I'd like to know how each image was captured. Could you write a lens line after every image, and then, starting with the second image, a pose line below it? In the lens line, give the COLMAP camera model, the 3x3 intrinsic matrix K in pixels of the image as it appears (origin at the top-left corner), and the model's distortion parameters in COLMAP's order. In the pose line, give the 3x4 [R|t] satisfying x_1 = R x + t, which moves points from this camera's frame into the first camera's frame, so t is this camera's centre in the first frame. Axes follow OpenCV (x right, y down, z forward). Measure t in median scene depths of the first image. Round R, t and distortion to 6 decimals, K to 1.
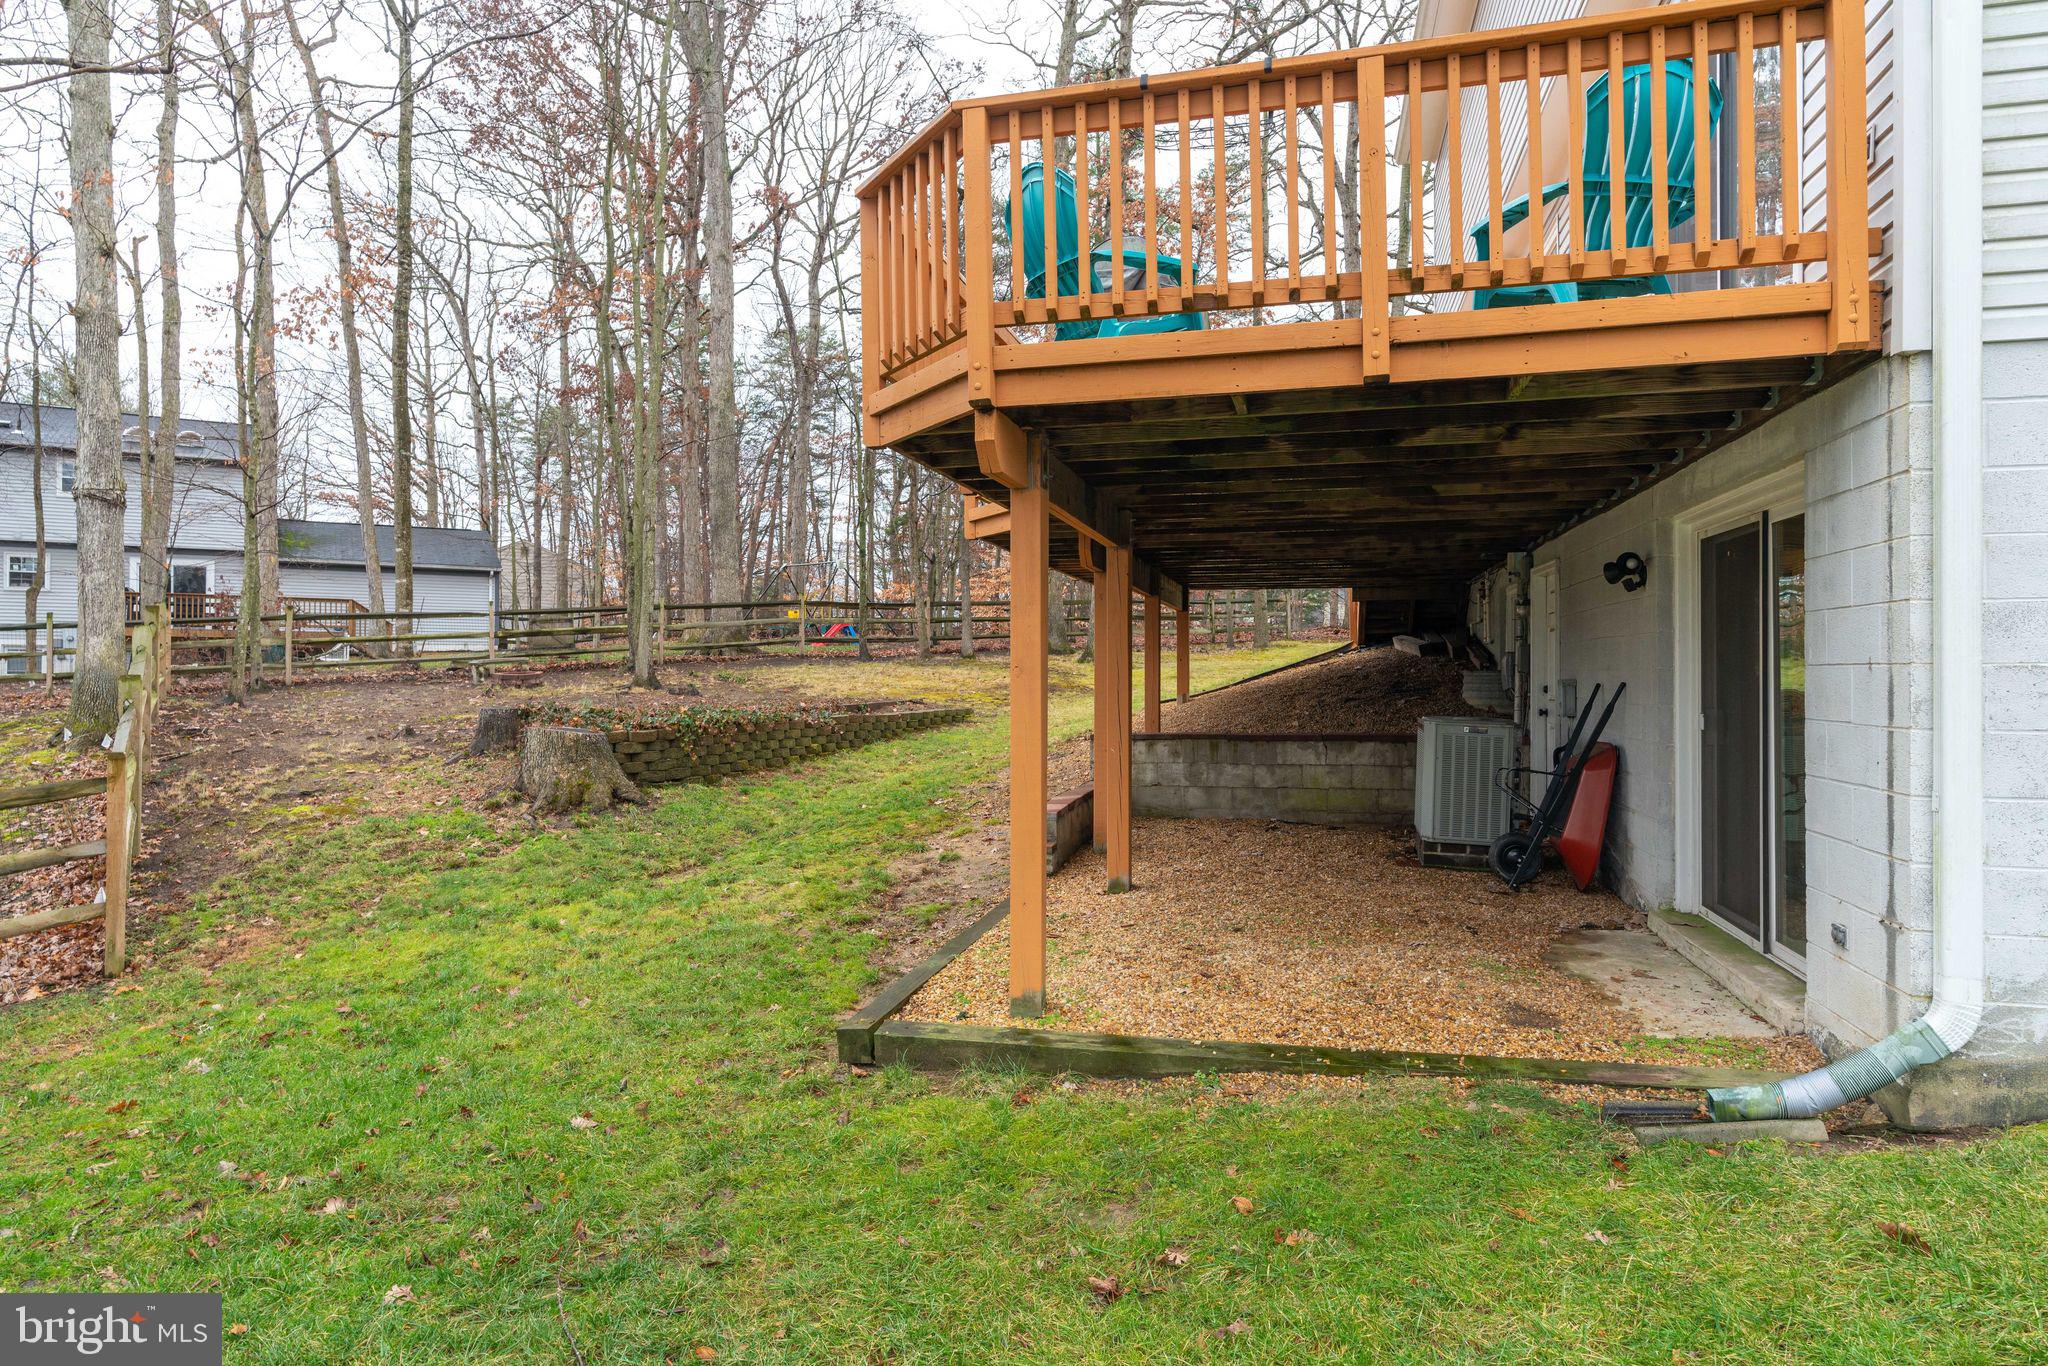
lens RADIAL K [[1172.8, 0, 1023.6], [0, 1172.8, 682.2], [0, 0, 1]] dist [0.003848, -0.000213]
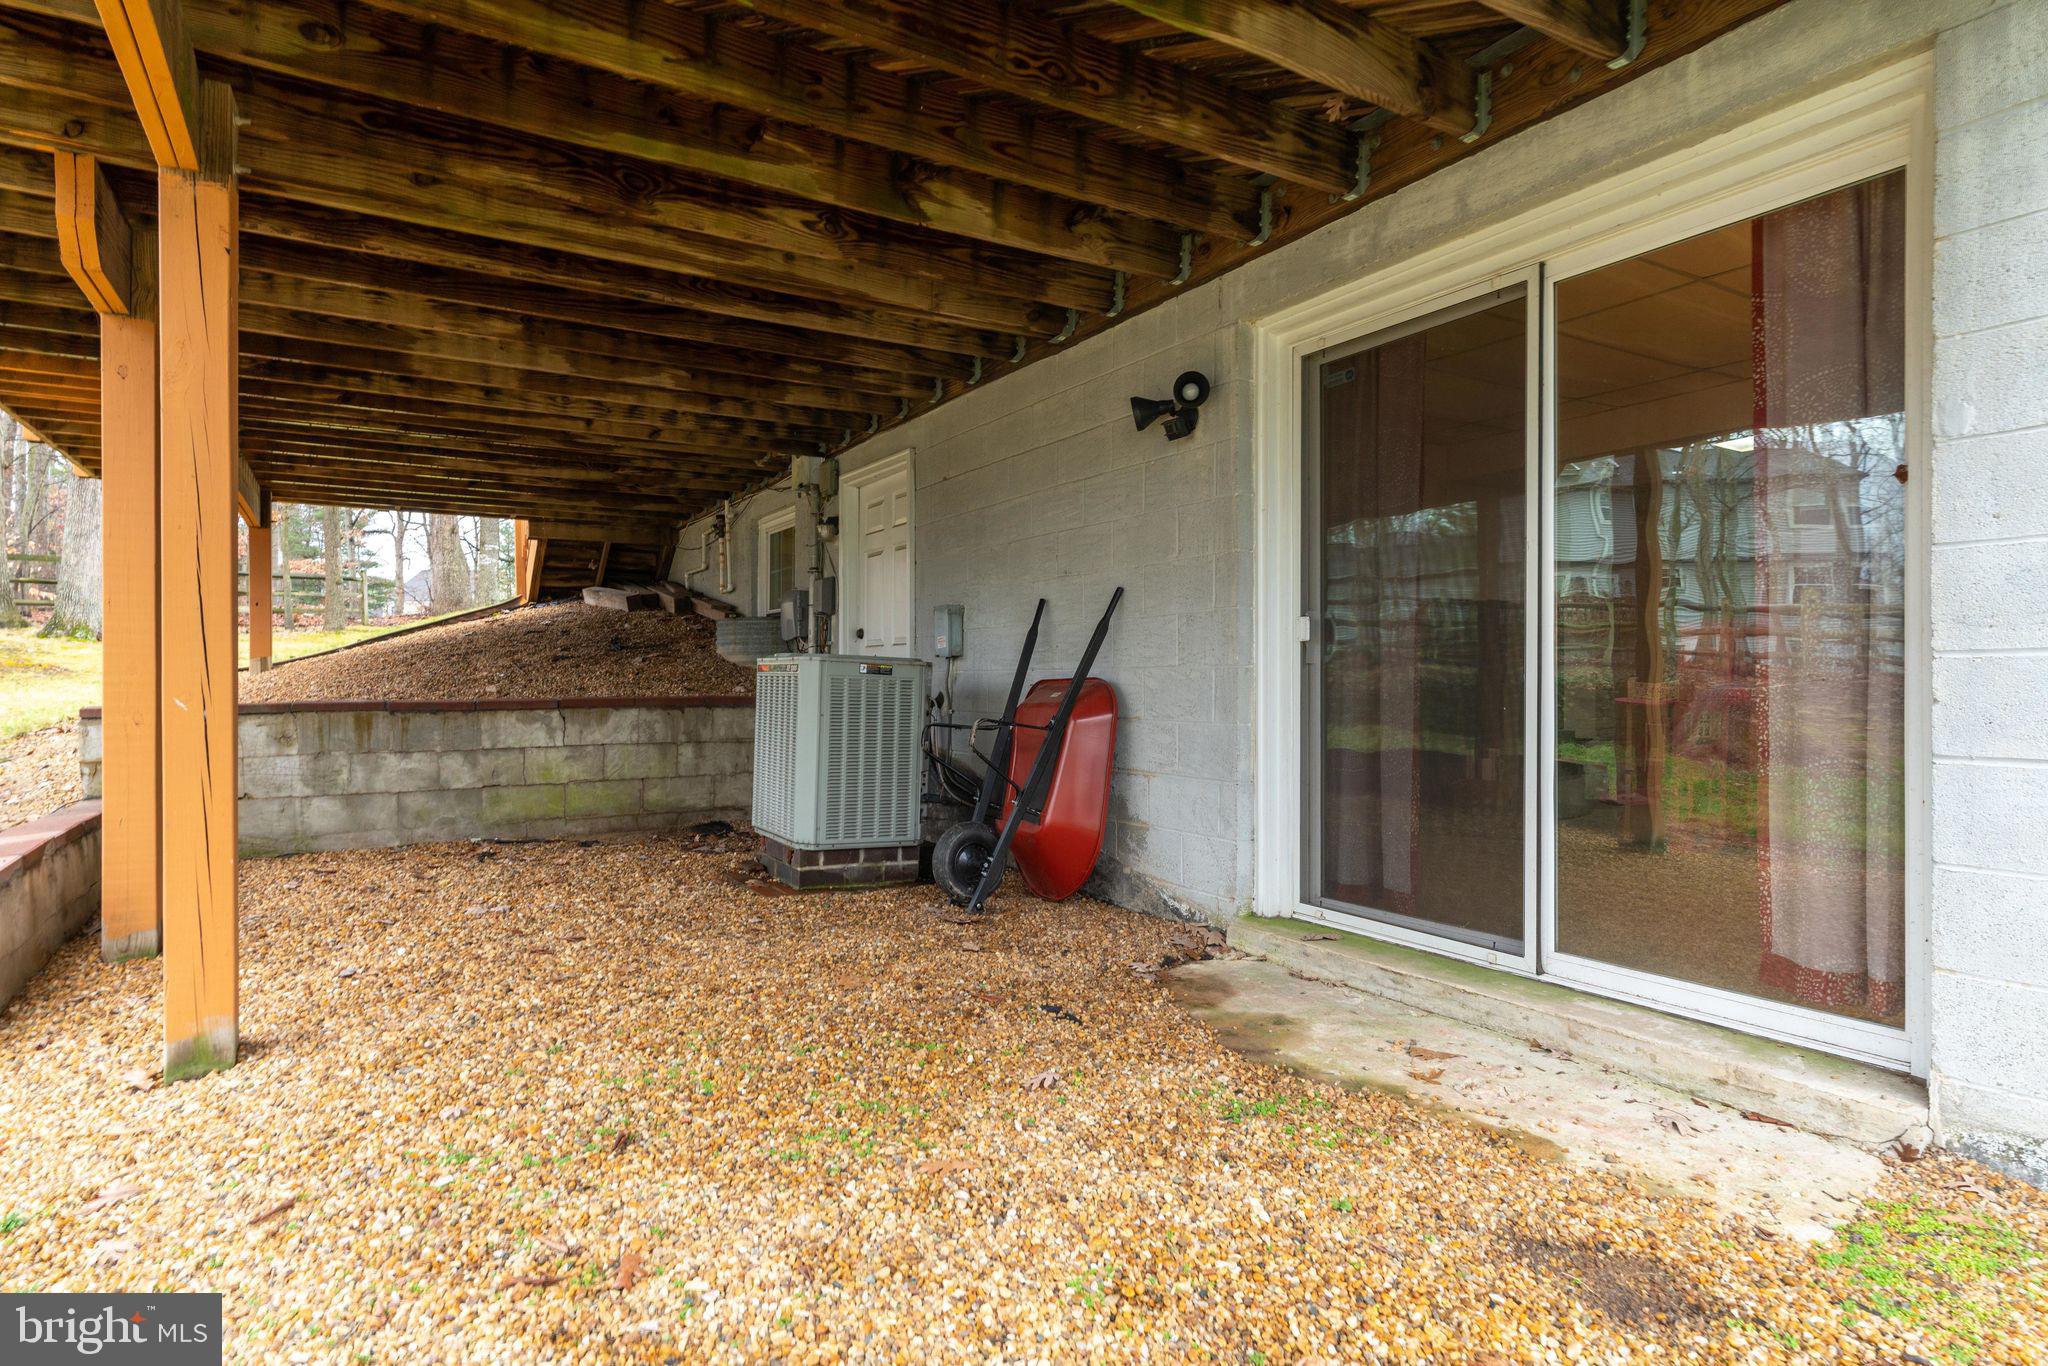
lens RADIAL K [[1104.5, 0, 1024.0], [0, 1104.5, 686.4], [0, 0, 1]] dist [-0.000812, 0.000101]
pose [[0.712721, -0.004235, 0.701435, 0.017991], [0.004885, 0.999987, 0.001074, 0.049044], [-0.701431, 0.002661, 0.712733, 0.503004]]
